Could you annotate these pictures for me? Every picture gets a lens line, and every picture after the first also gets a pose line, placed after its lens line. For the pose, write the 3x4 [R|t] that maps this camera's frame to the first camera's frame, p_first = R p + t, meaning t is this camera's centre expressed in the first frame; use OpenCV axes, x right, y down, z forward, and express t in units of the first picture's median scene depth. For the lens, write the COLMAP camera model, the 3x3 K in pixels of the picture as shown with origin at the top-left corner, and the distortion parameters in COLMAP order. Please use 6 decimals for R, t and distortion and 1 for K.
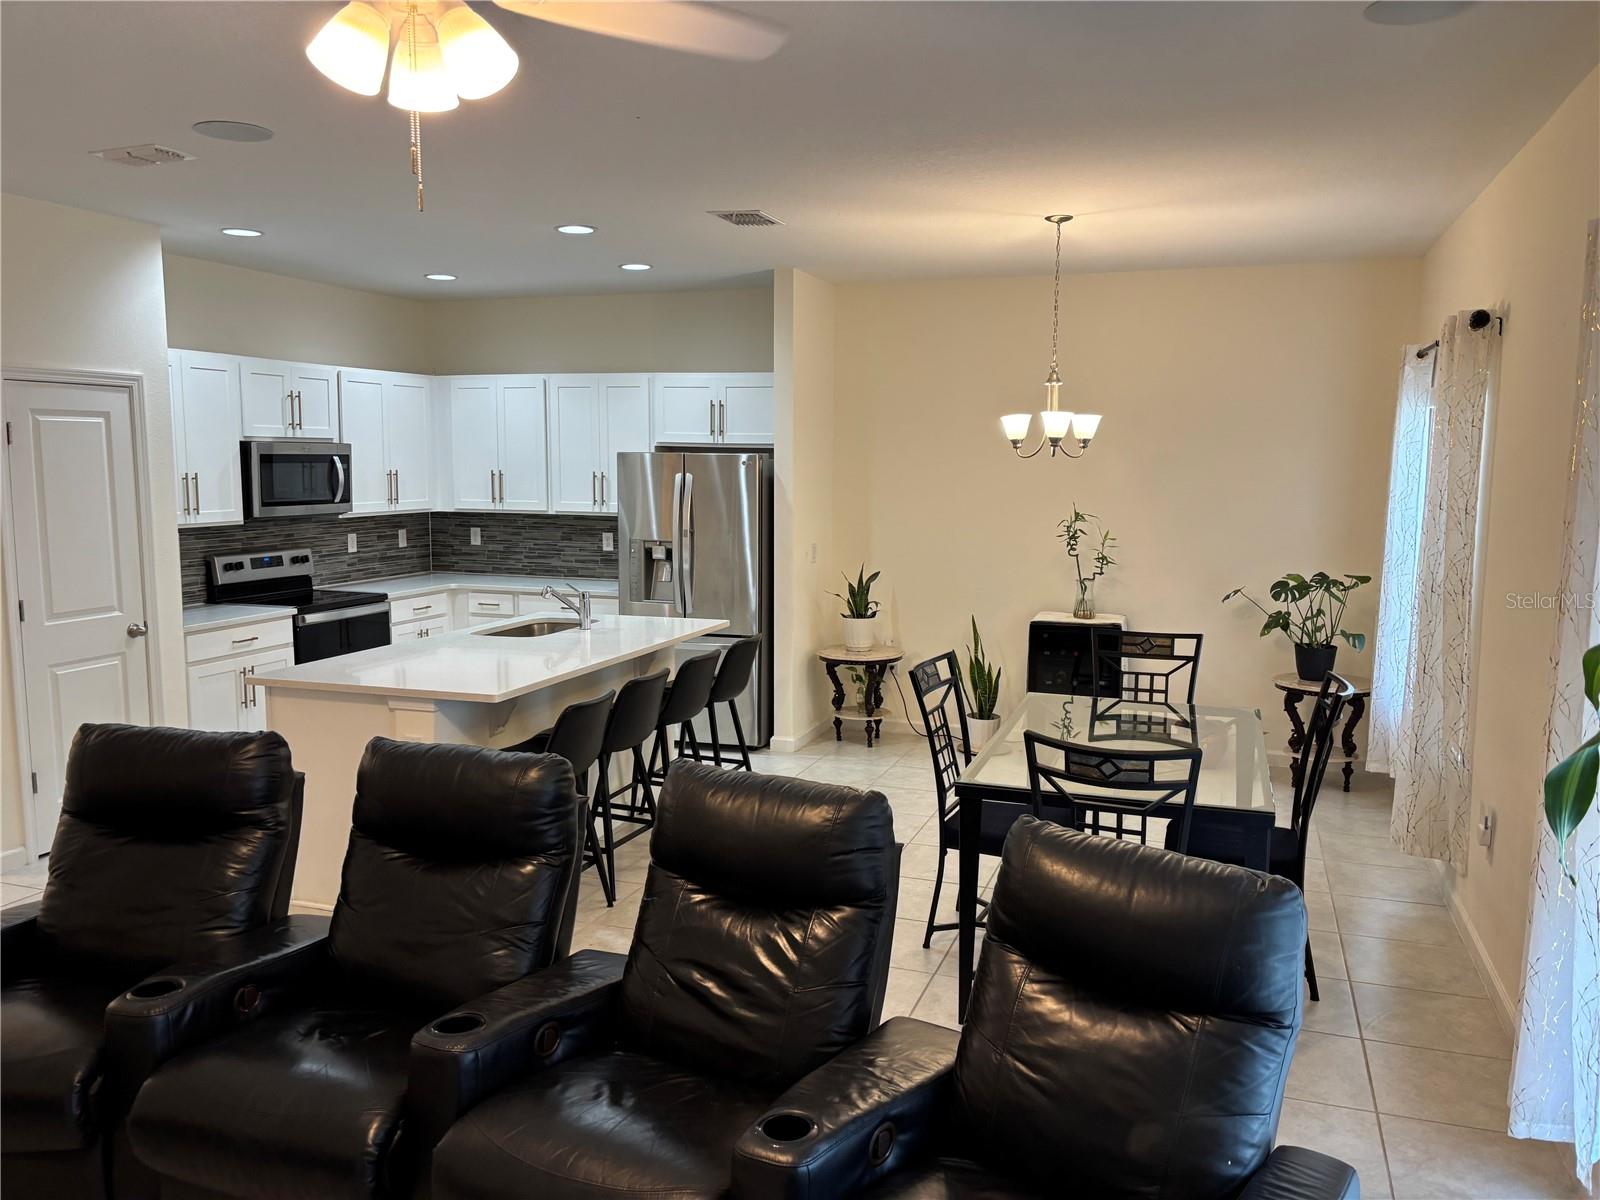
lens RADIAL K [[1211.2, 0, 794.7], [0, 1211.2, 599.3], [0, 0, 1]] dist [0.053068, -0.063012]
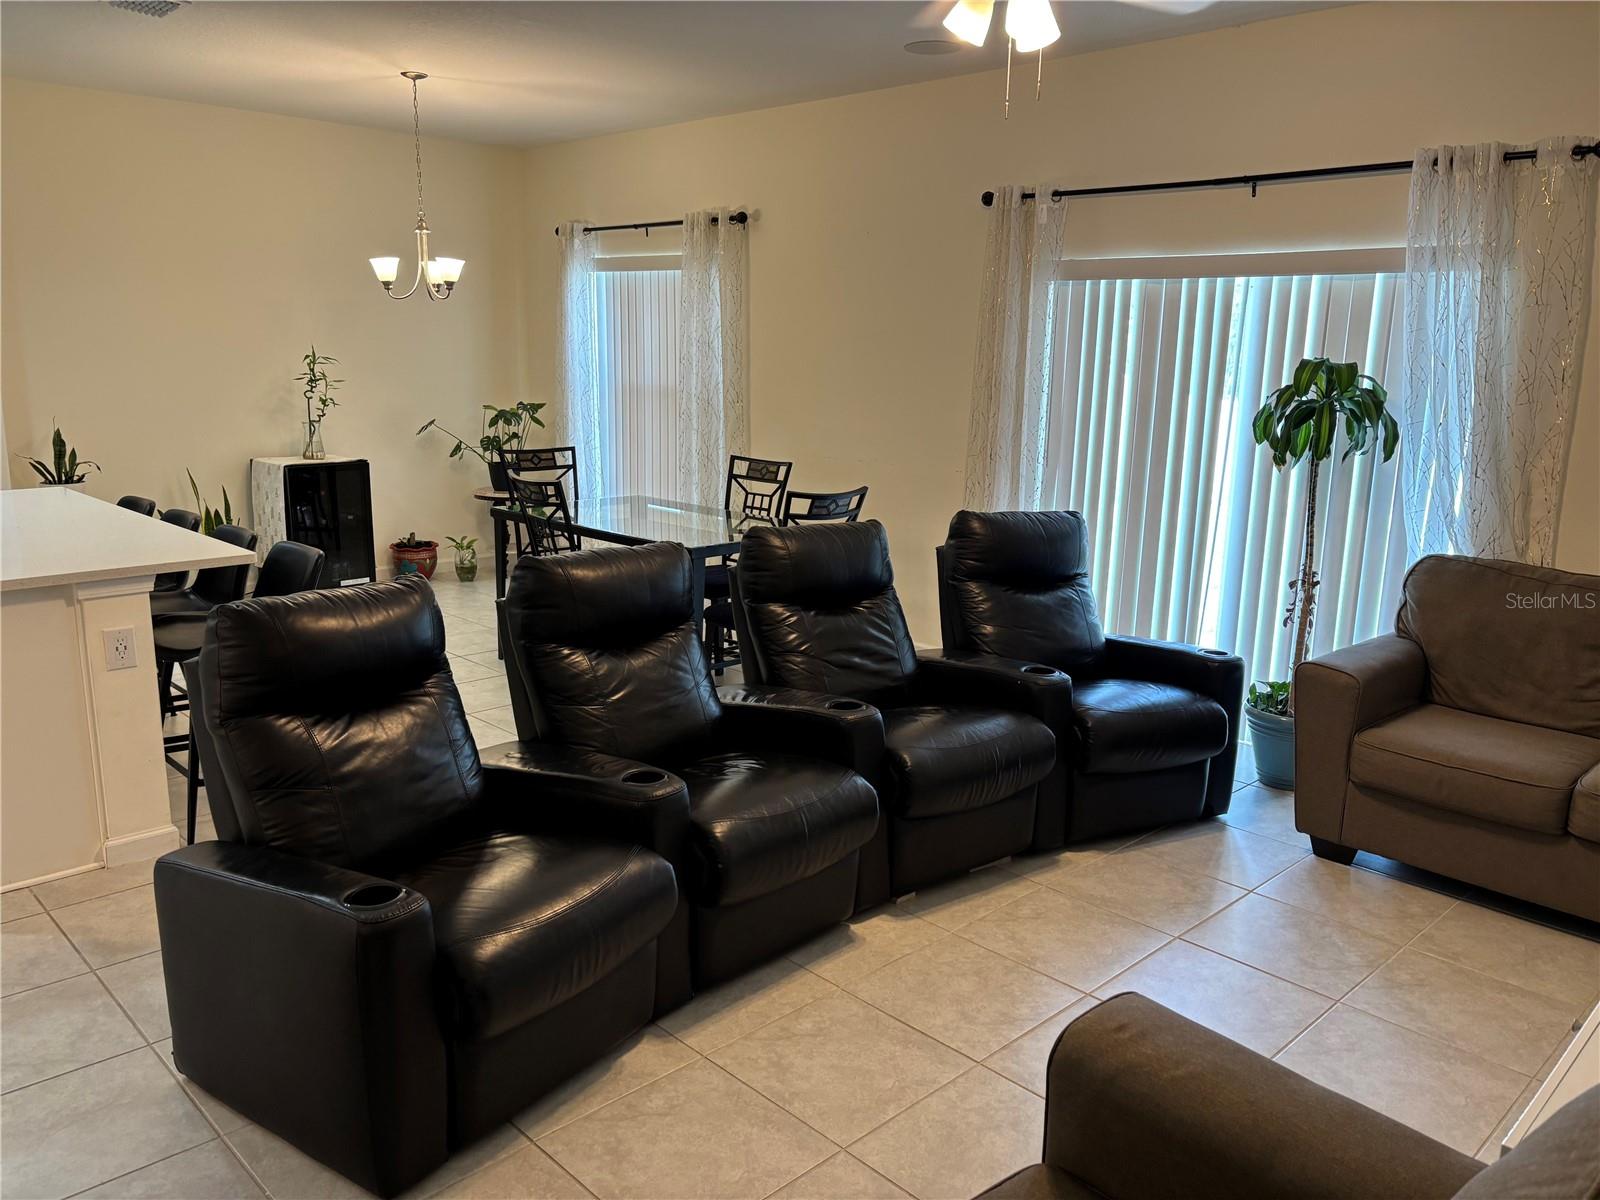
lens RADIAL K [[1211.2, 0, 810.2], [0, 1211.2, 605.8], [0, 0, 1]] dist [0.053068, -0.063012]
pose [[0.434704, -0.185713, 0.881217, -0.525916], [0.086289, 0.982594, 0.164511, 0.003361], [-0.896430, 0.004526, 0.443162, 0.155296]]
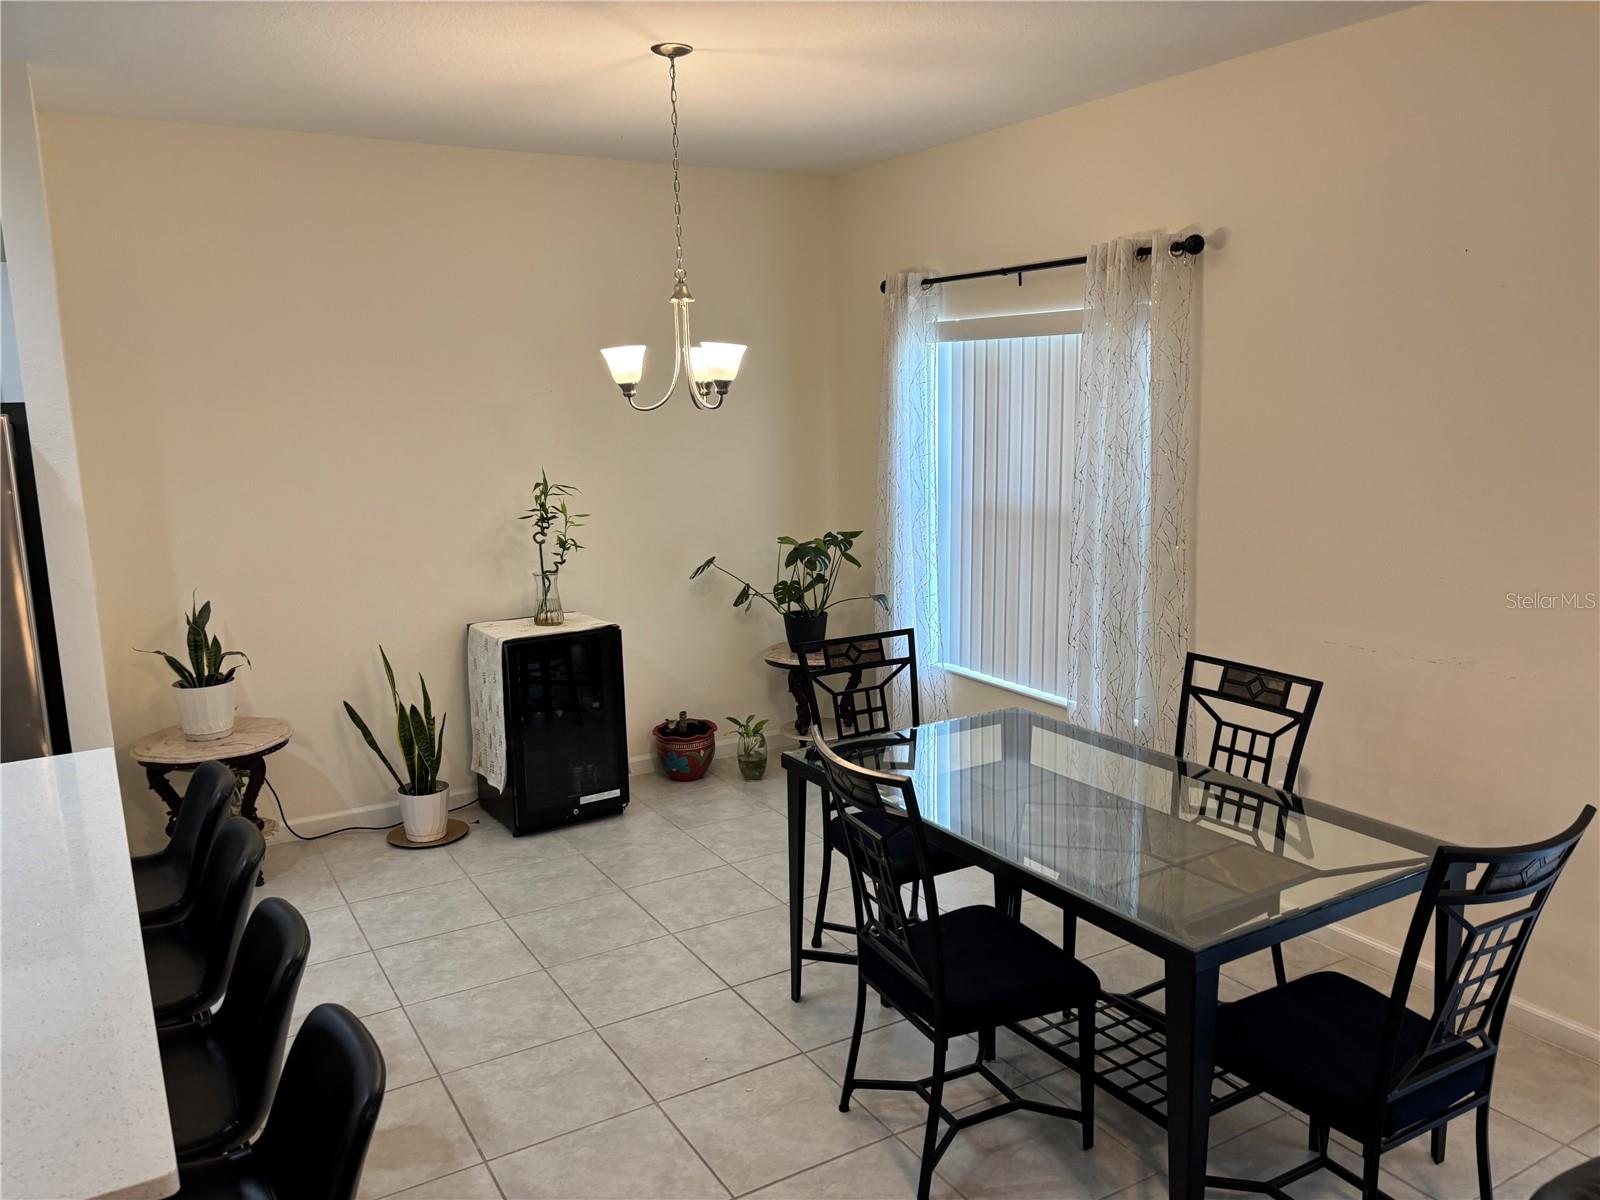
lens RADIAL K [[1211.2, 0, 817.0], [0, 1211.2, 607.6], [0, 0, 1]] dist [0.053068, -0.063012]
pose [[0.631301, -0.154102, 0.760073, -0.224584], [0.112938, 0.987879, 0.106485, -0.055673], [-0.767271, 0.018617, 0.641053, 0.397262]]
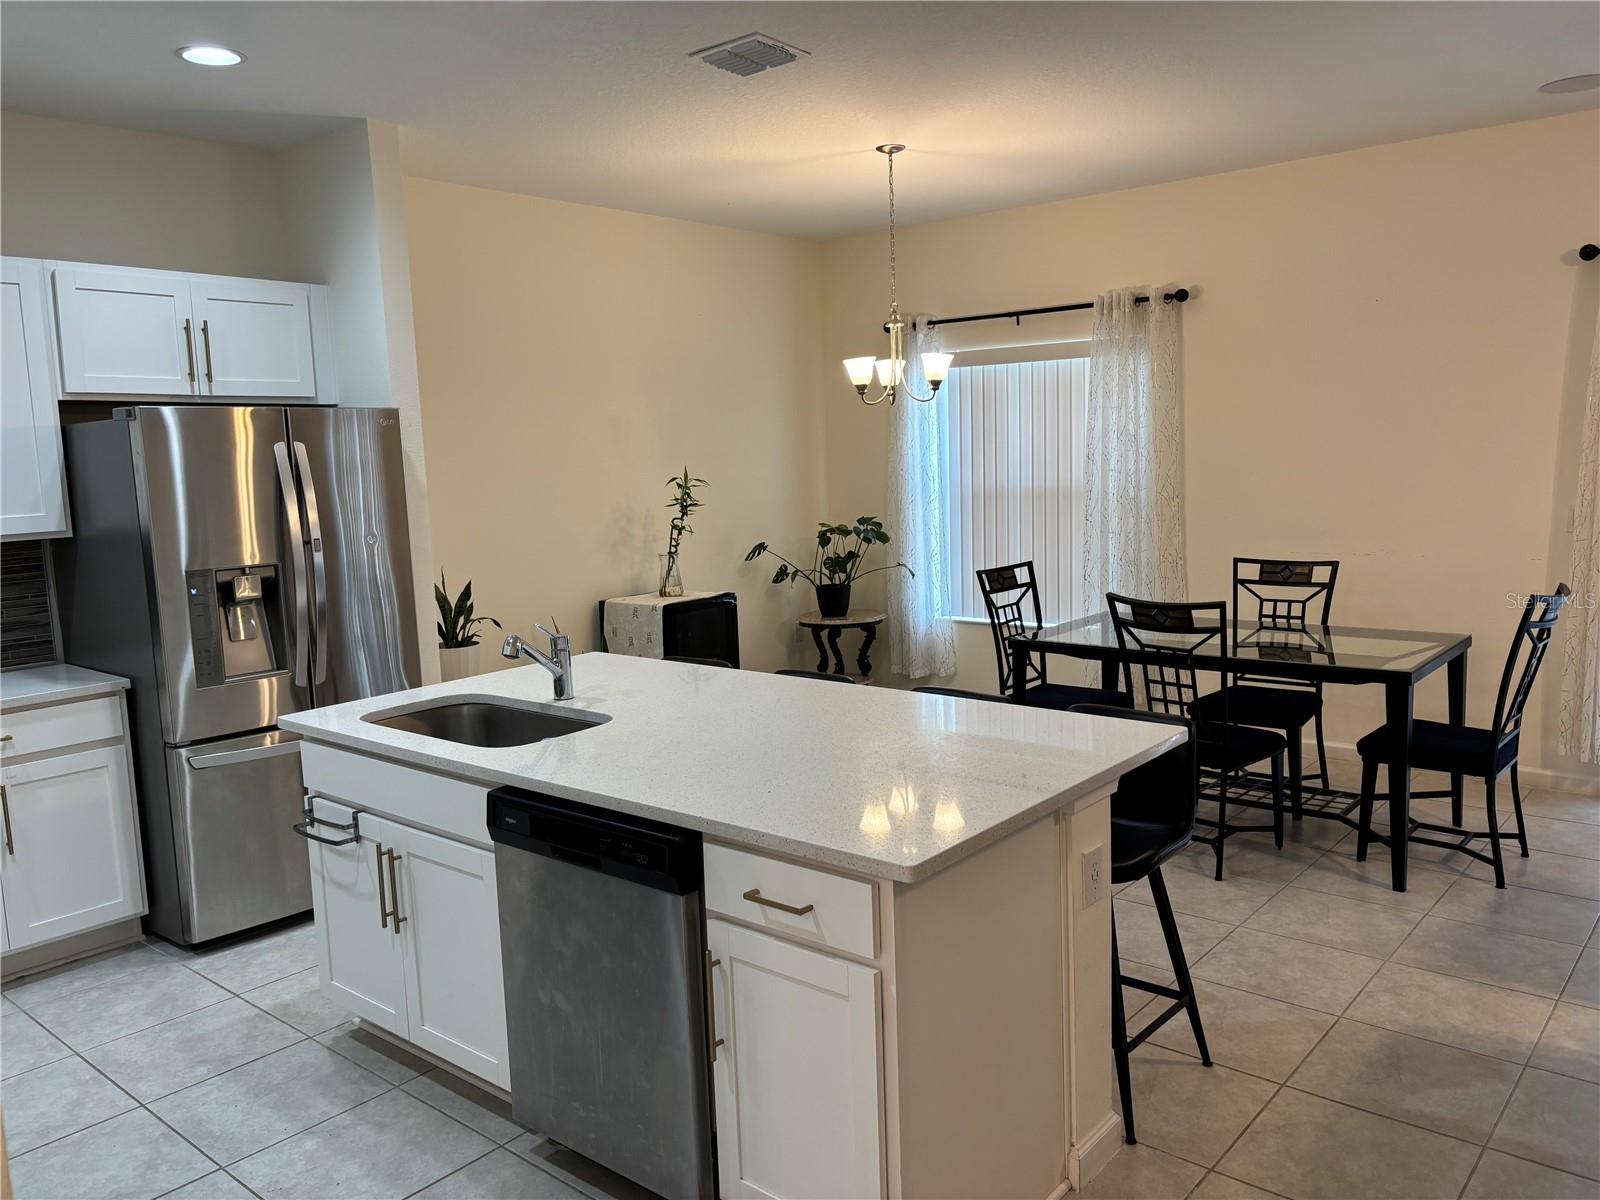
lens RADIAL K [[1211.2, 0, 803.7], [0, 1211.2, 606.3], [0, 0, 1]] dist [0.053068, -0.063012]
pose [[0.346386, -0.139541, 0.927656, -0.566765], [0.146406, 0.984799, 0.093469, -0.047243], [-0.926597, 0.103438, 0.361550, 0.585136]]
